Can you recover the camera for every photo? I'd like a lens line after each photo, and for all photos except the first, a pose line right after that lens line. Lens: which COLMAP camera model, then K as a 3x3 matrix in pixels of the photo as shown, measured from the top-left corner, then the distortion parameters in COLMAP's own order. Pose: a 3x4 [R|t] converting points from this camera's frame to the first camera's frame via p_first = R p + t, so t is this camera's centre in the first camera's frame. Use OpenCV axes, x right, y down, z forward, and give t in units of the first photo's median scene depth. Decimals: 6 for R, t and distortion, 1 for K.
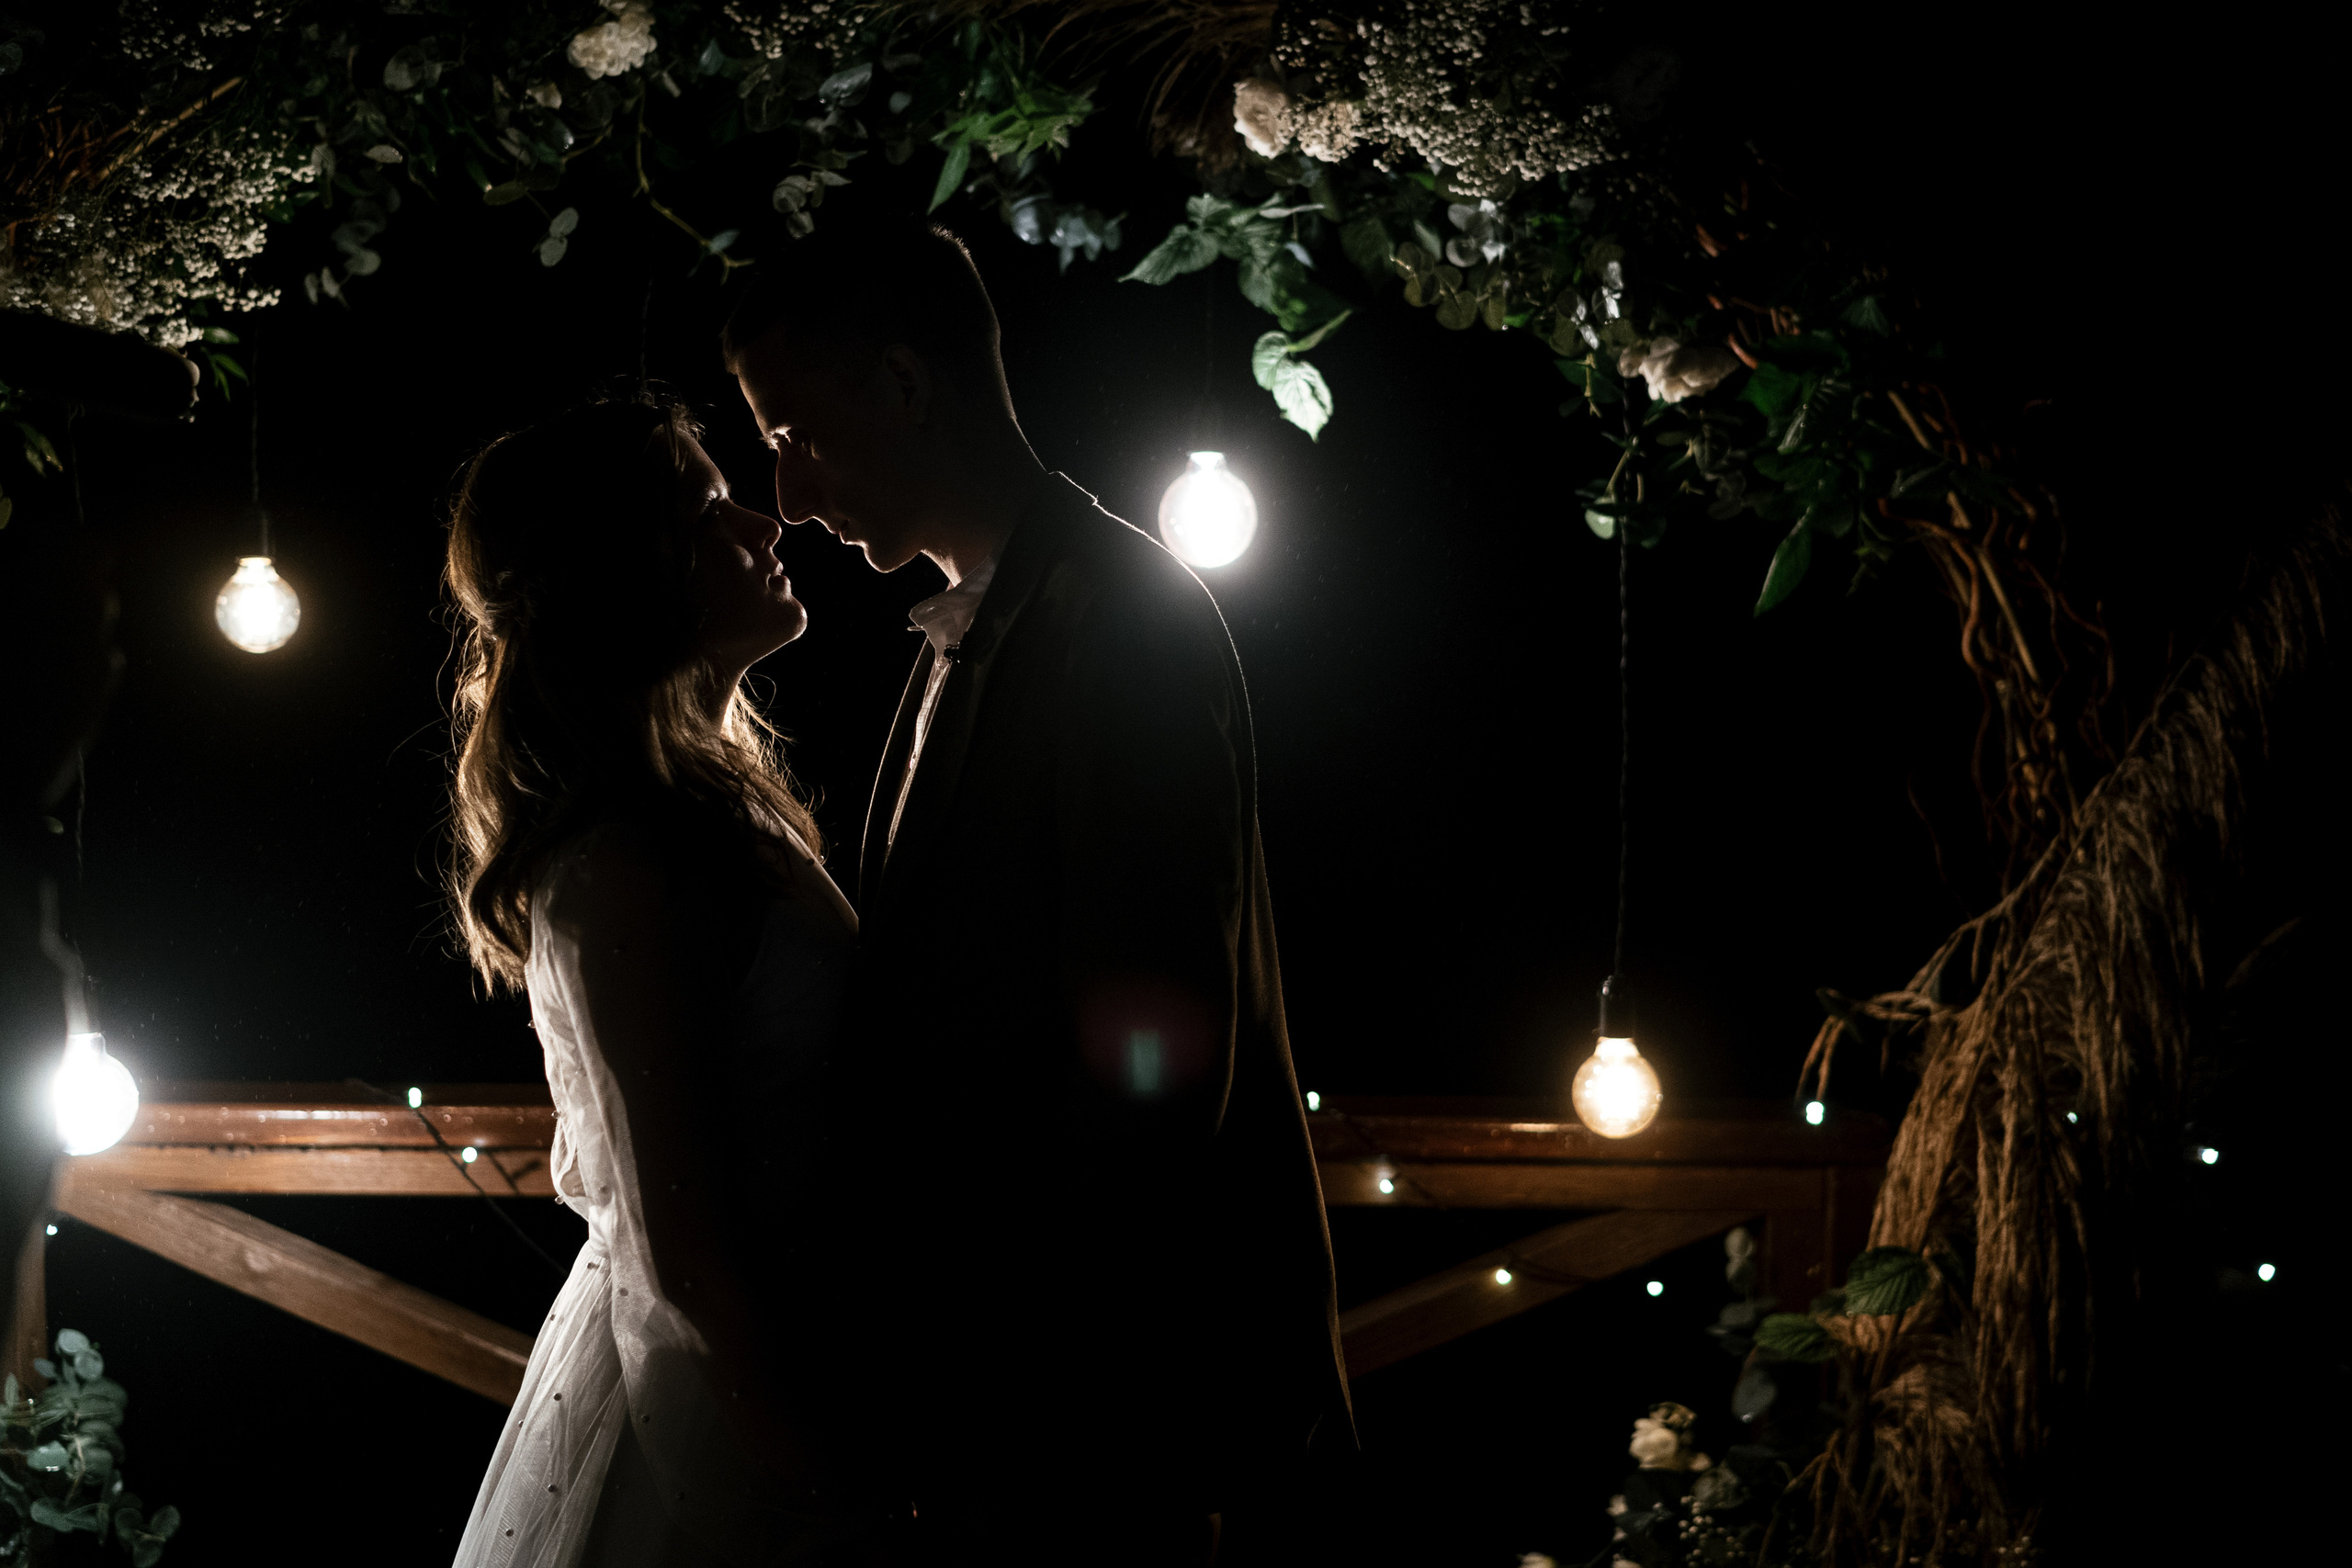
lens RADIAL K [[2361.1, 0, 1176.0], [0, 2361.1, 784.0], [0, 0, 1]] dist [0.010767, -0.137397]
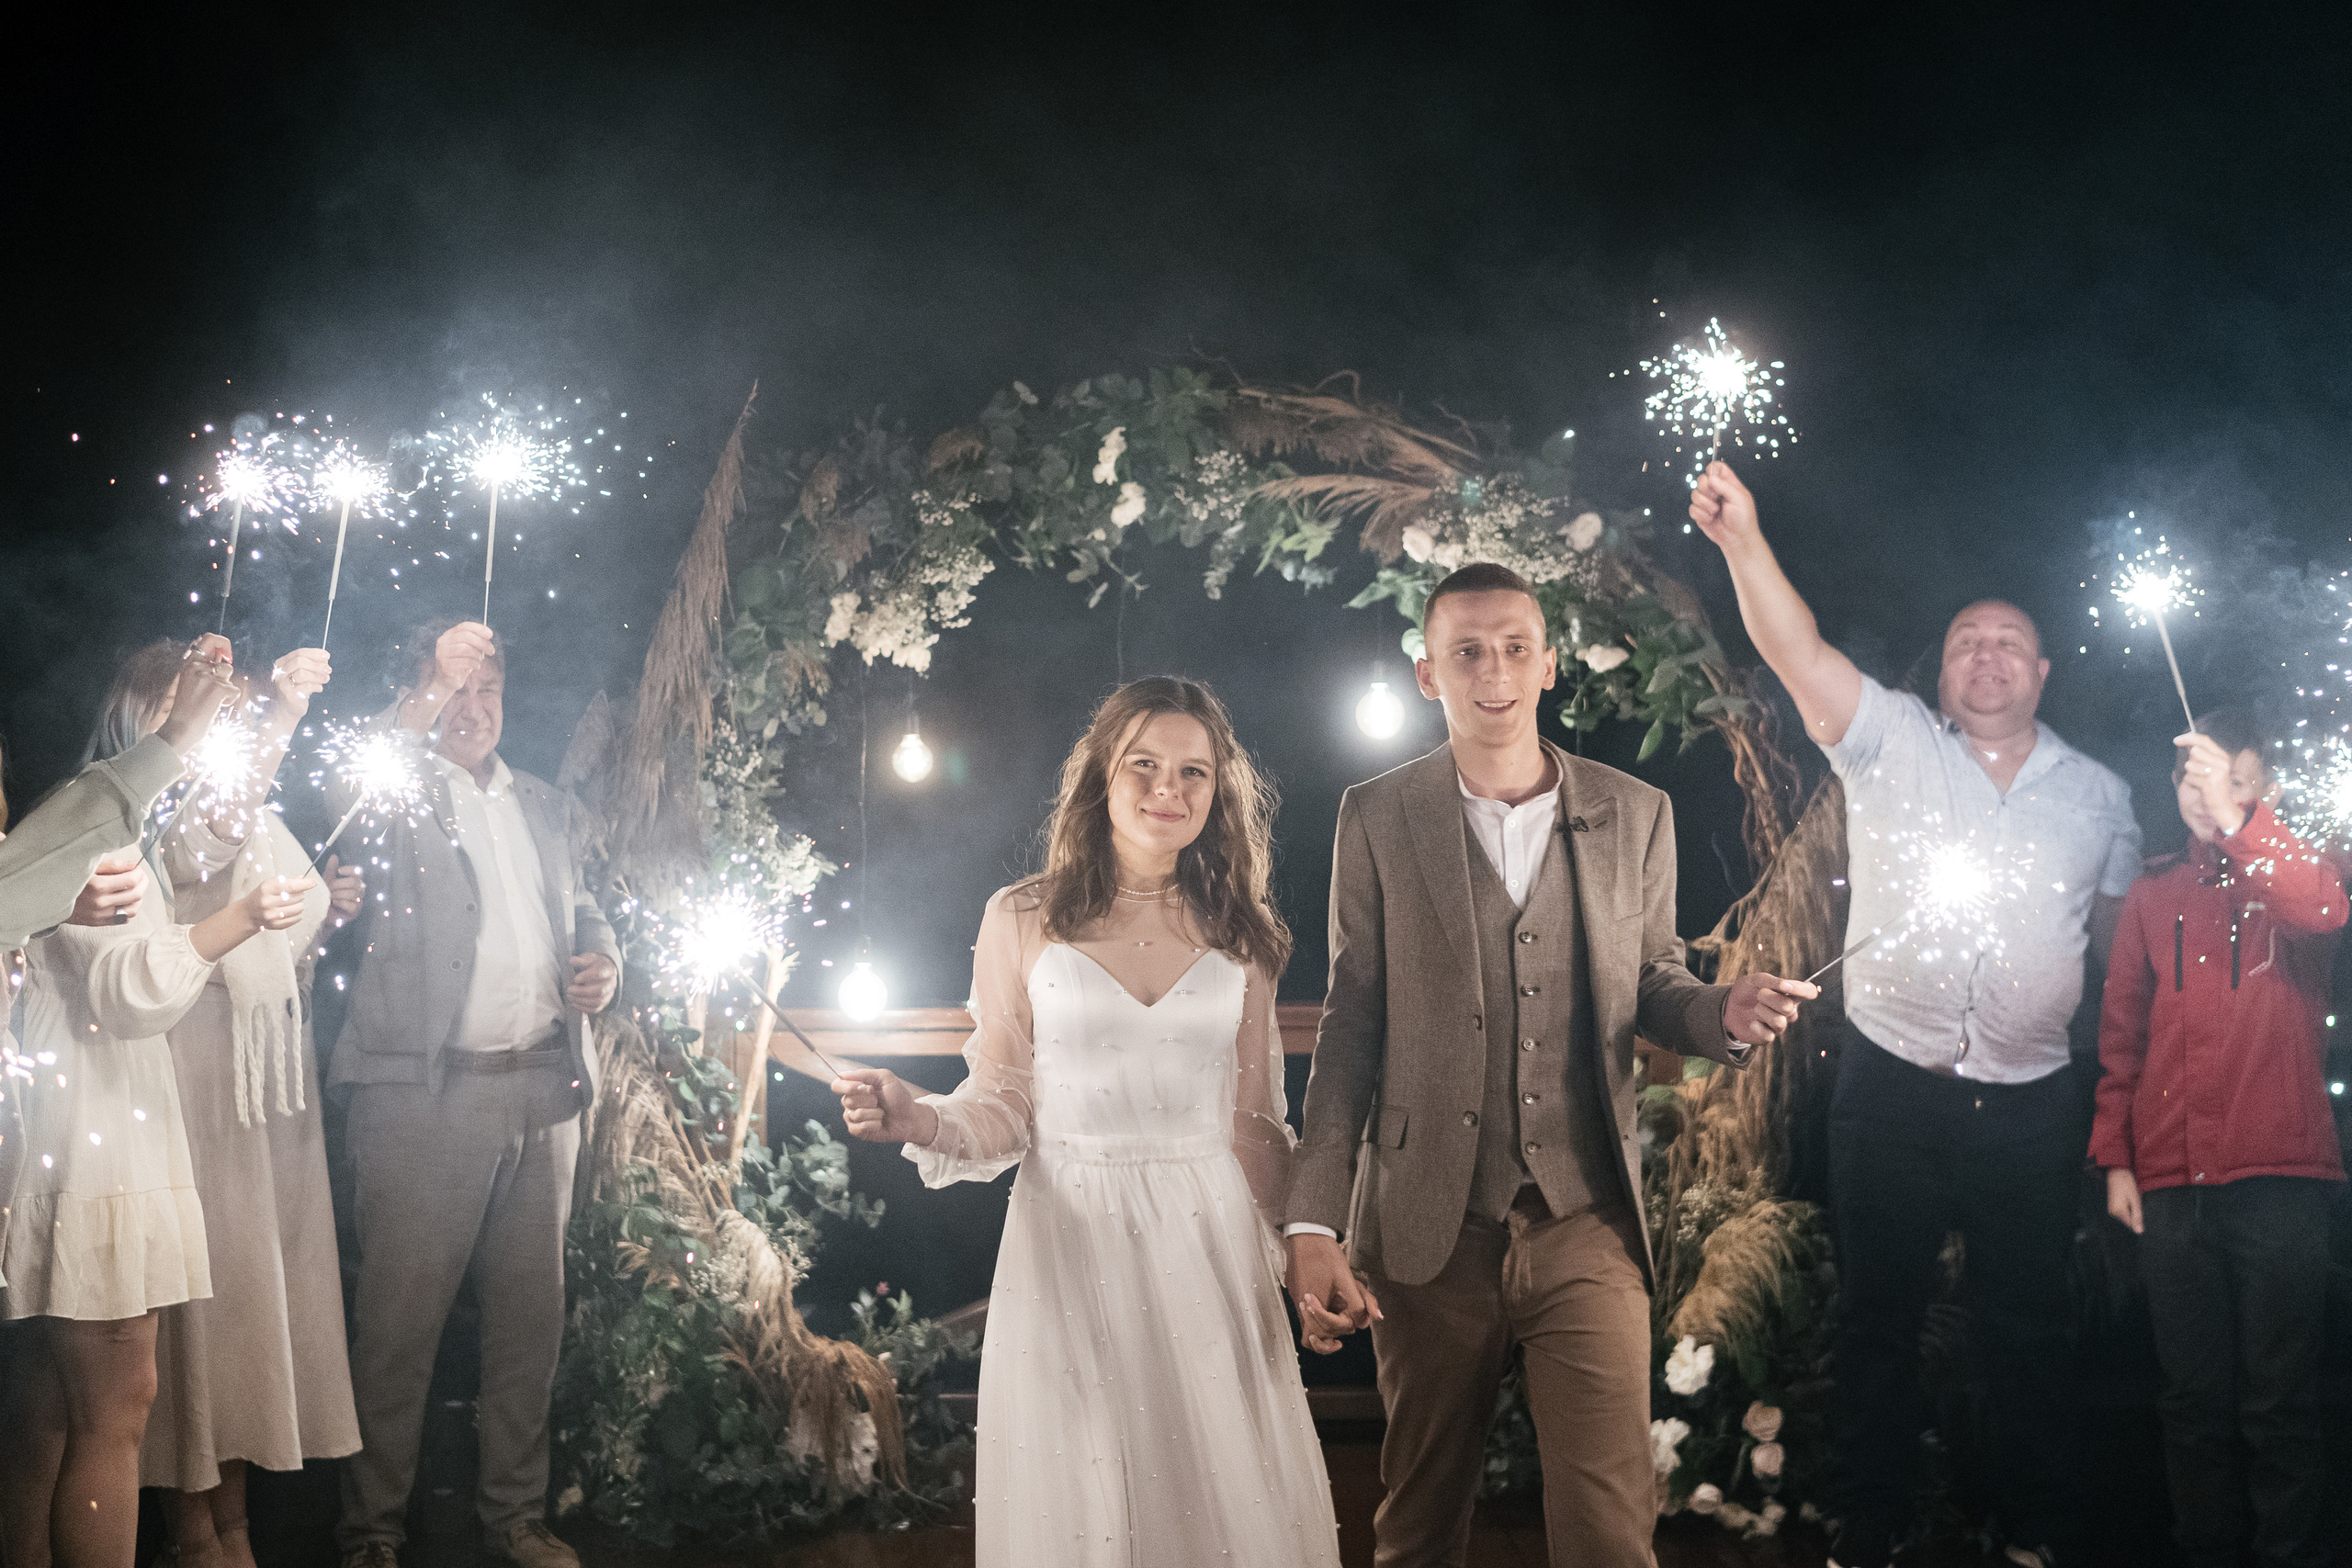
lens RADIAL K [[2624.9, 0, 1174.6], [0, 2624.9, 728.0], [0, 0, 1]] dist [-0.117100, -0.003850]
pose [[0.998583, -0.005461, 0.052933, -0.312402], [0.007920, 0.998893, -0.046359, 0.005624], [-0.052621, 0.046712, 0.997521, -1.398006]]
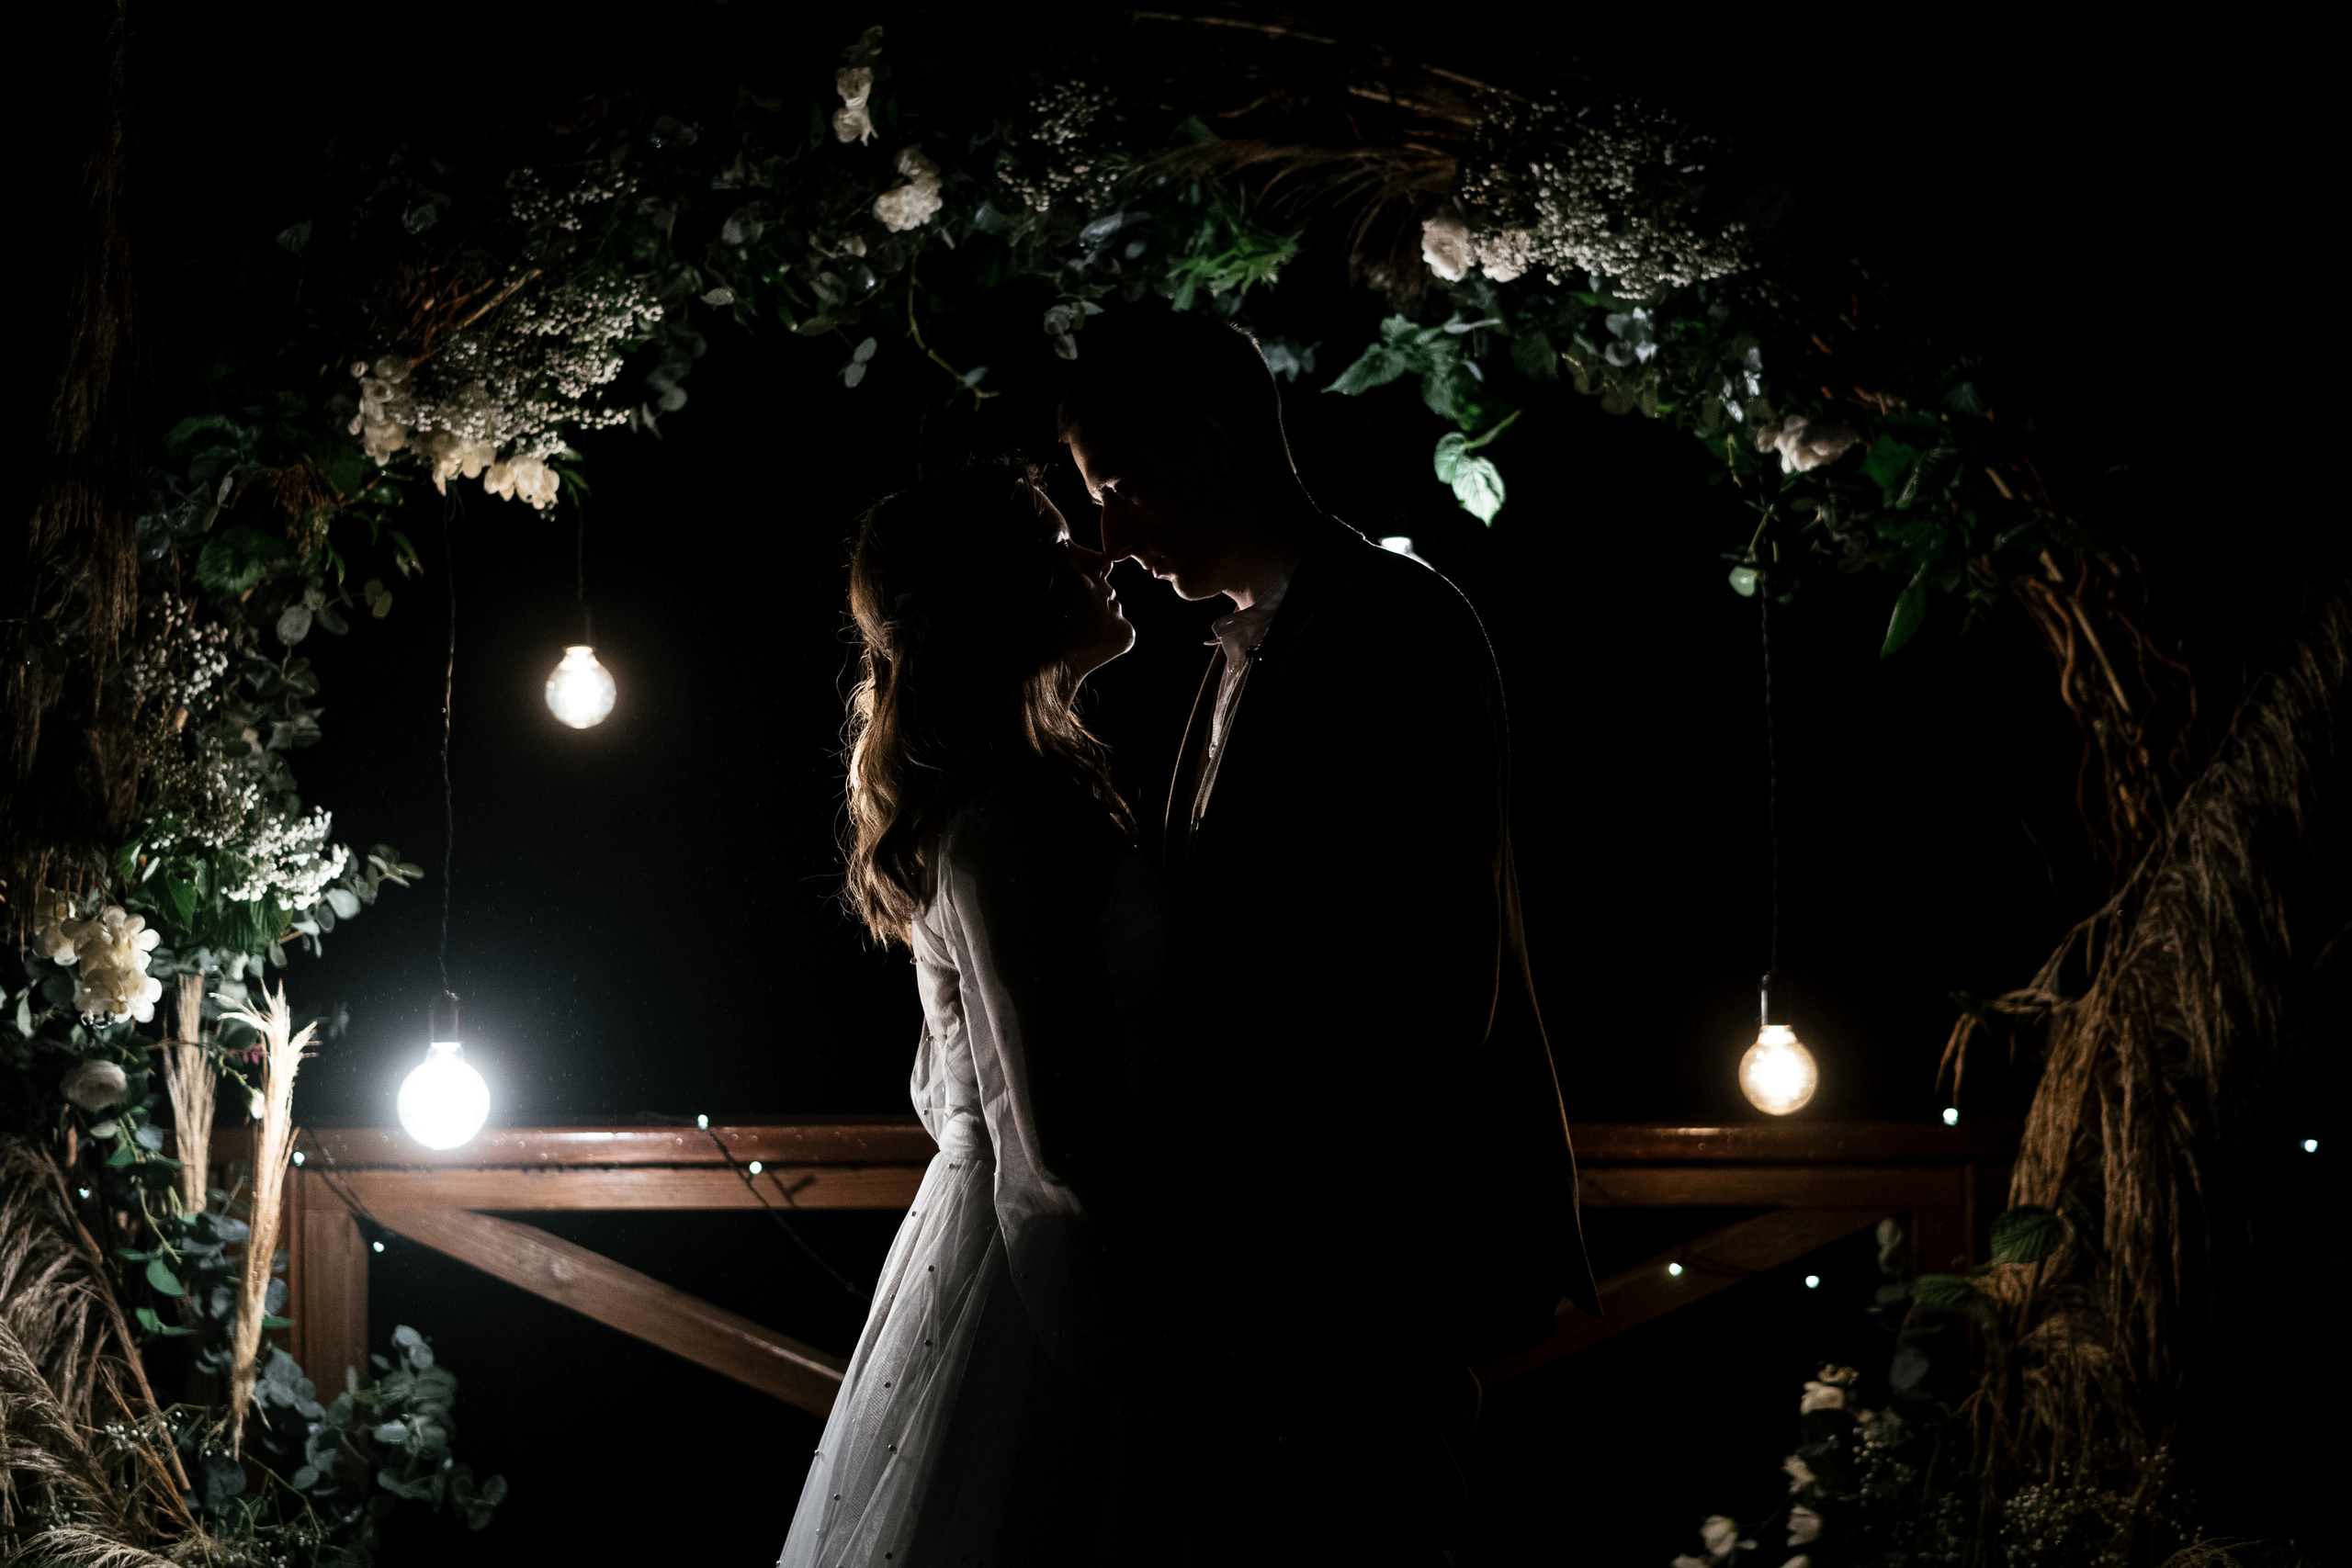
lens RADIAL K [[2336.8, 0, 1164.6], [0, 2336.8, 736.1], [0, 0, 1]] dist [0.009656, -0.140092]
pose [[0.999032, -0.018962, -0.039688, -0.061667], [0.014418, 0.993627, -0.111796, 0.090424], [0.041555, 0.111115, 0.992938, -0.150709]]
